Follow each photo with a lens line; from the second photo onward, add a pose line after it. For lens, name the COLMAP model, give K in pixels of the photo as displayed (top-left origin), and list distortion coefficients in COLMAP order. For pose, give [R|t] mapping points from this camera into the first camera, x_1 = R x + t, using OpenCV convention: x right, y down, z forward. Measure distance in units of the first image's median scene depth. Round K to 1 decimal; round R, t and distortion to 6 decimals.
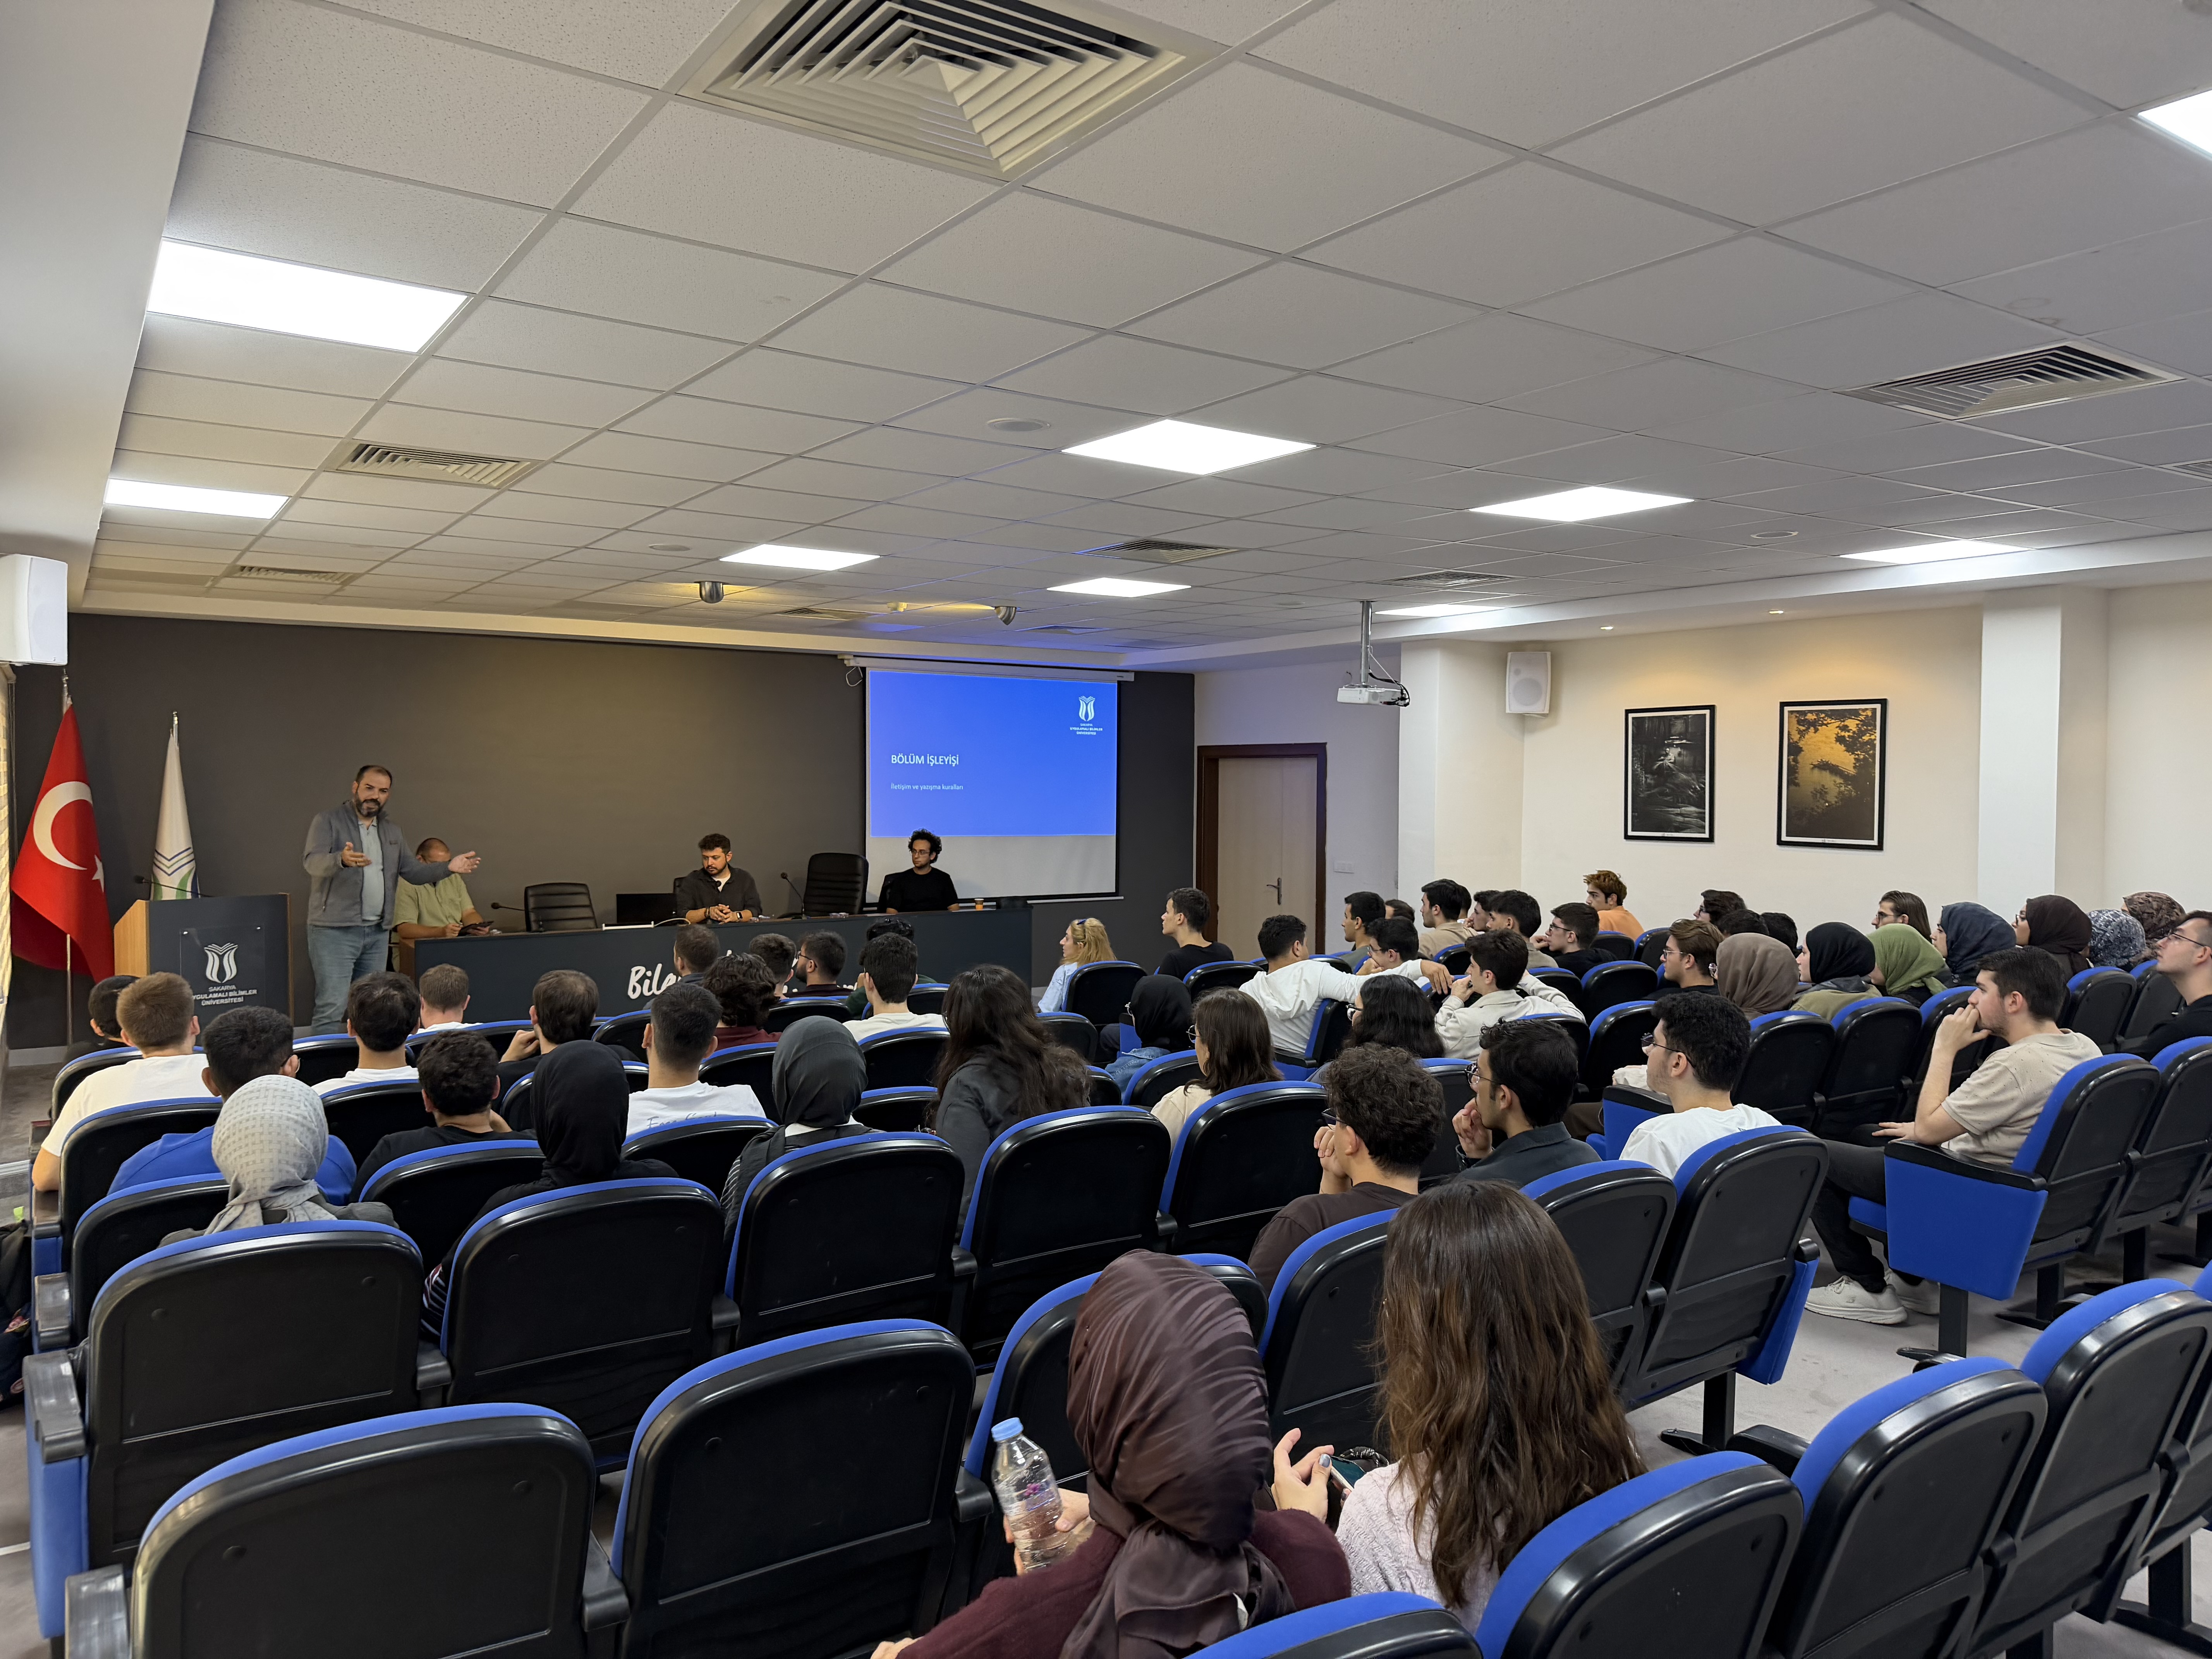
lens RADIAL K [[1548.0, 0, 1103.7], [0, 1548.0, 817.1], [0, 0, 1]] dist [0.065787, -0.070185]
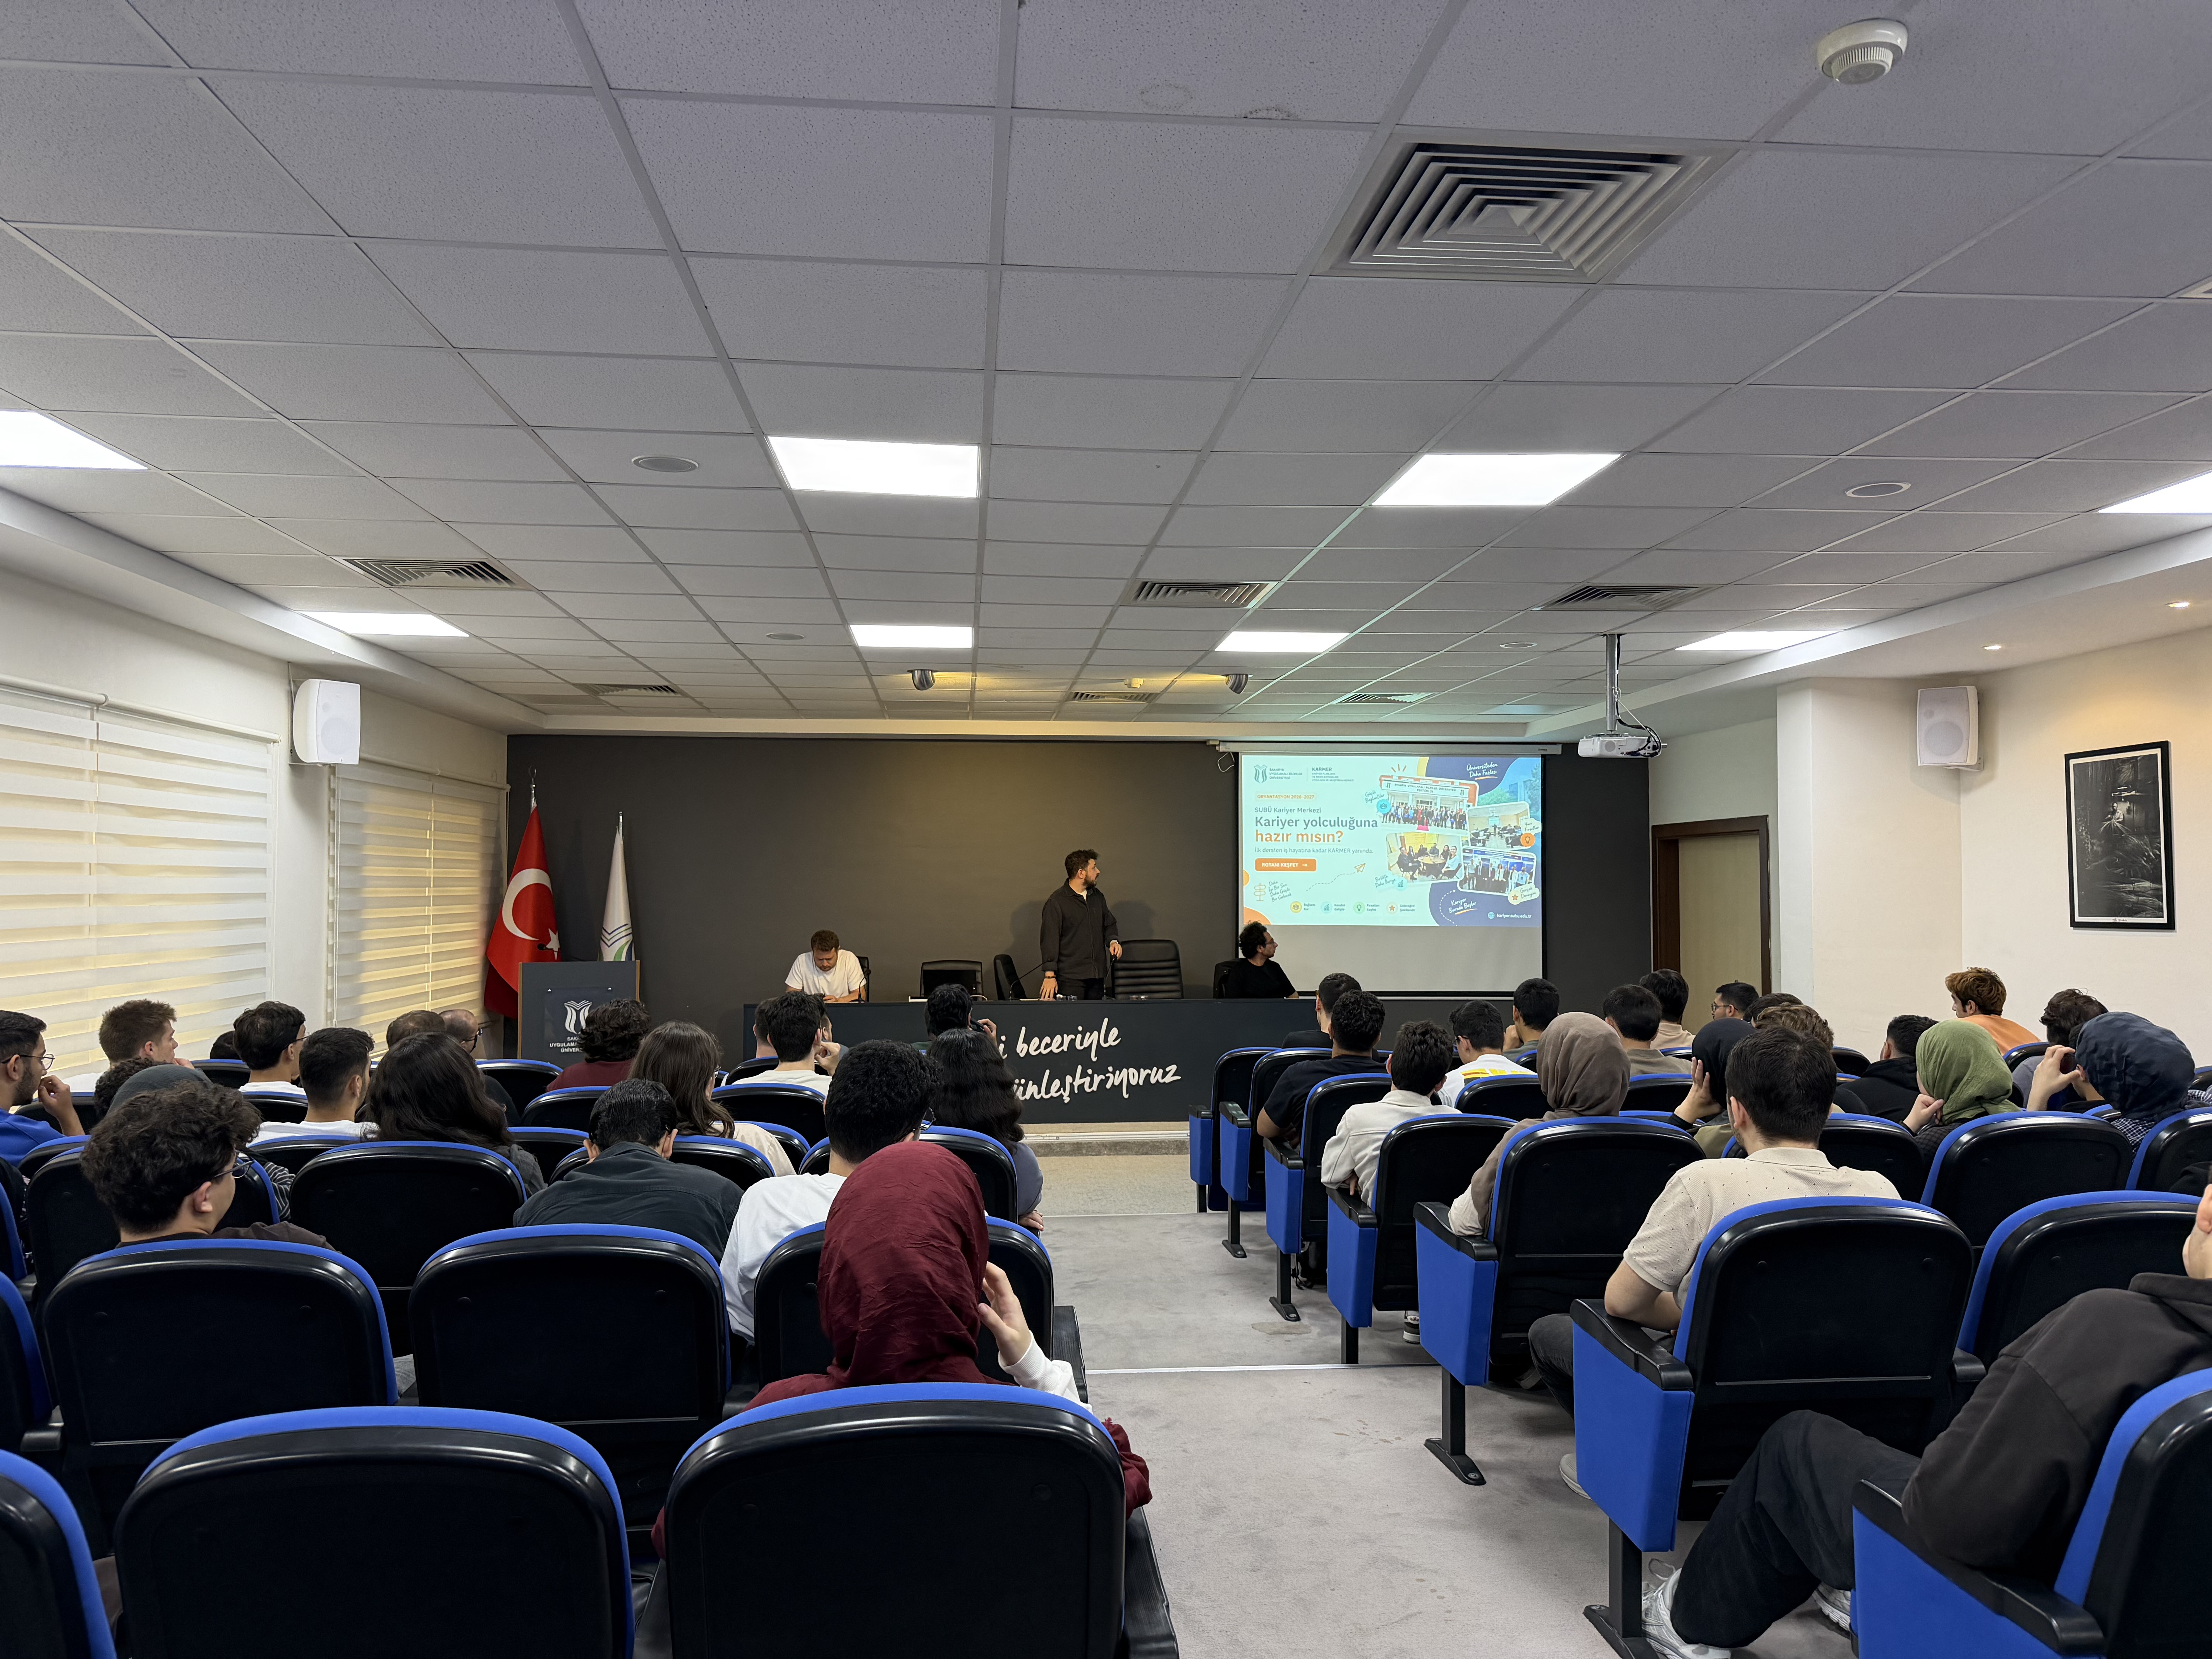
lens RADIAL K [[1548.0, 0, 1105.5], [0, 1548.0, 844.5], [0, 0, 1]] dist [0.065787, -0.070185]
pose [[0.880345, -0.018505, -0.473972, 0.299128], [-0.006657, 0.998658, -0.051354, 0.017423], [0.474286, 0.048365, 0.879041, 0.118232]]
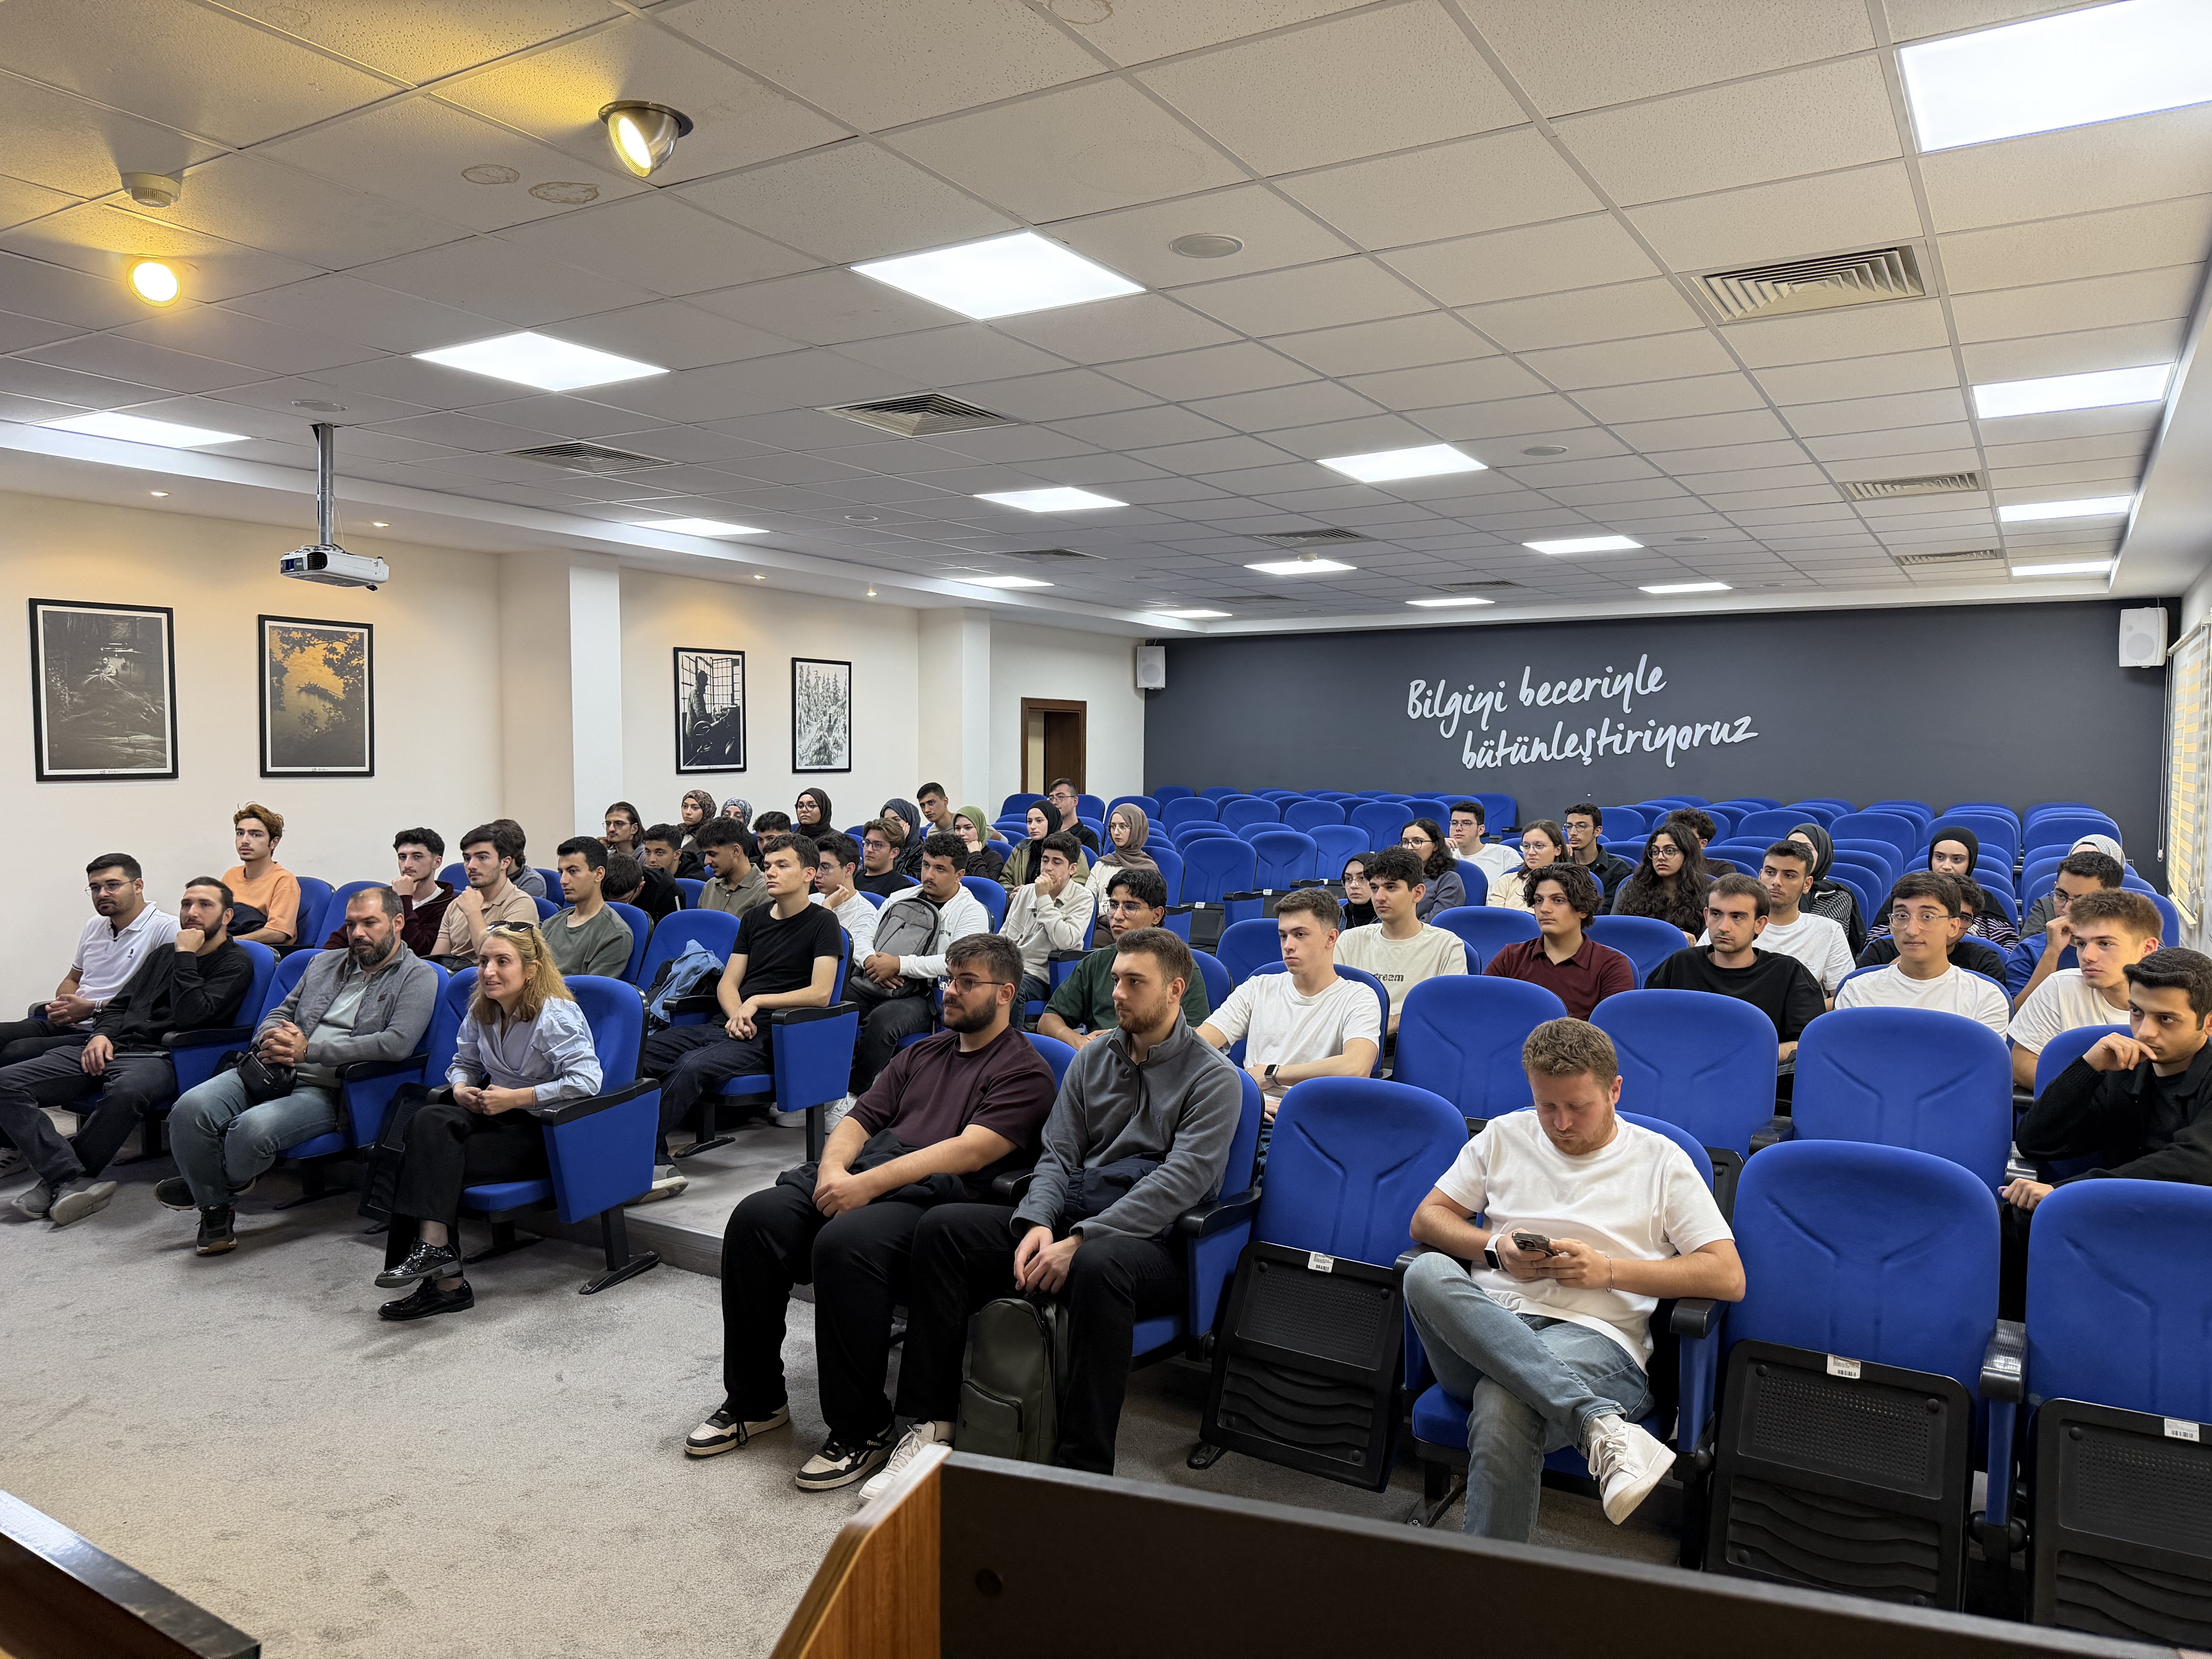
lens RADIAL K [[1548.0, 0, 1103.0], [0, 1548.0, 833.9], [0, 0, 1]] dist [0.065787, -0.070185]
pose [[-0.414397, -0.059114, 0.908174, -0.551209], [0.016401, 0.997241, 0.072395, -0.006220], [-0.909948, 0.044895, -0.412285, 0.896068]]
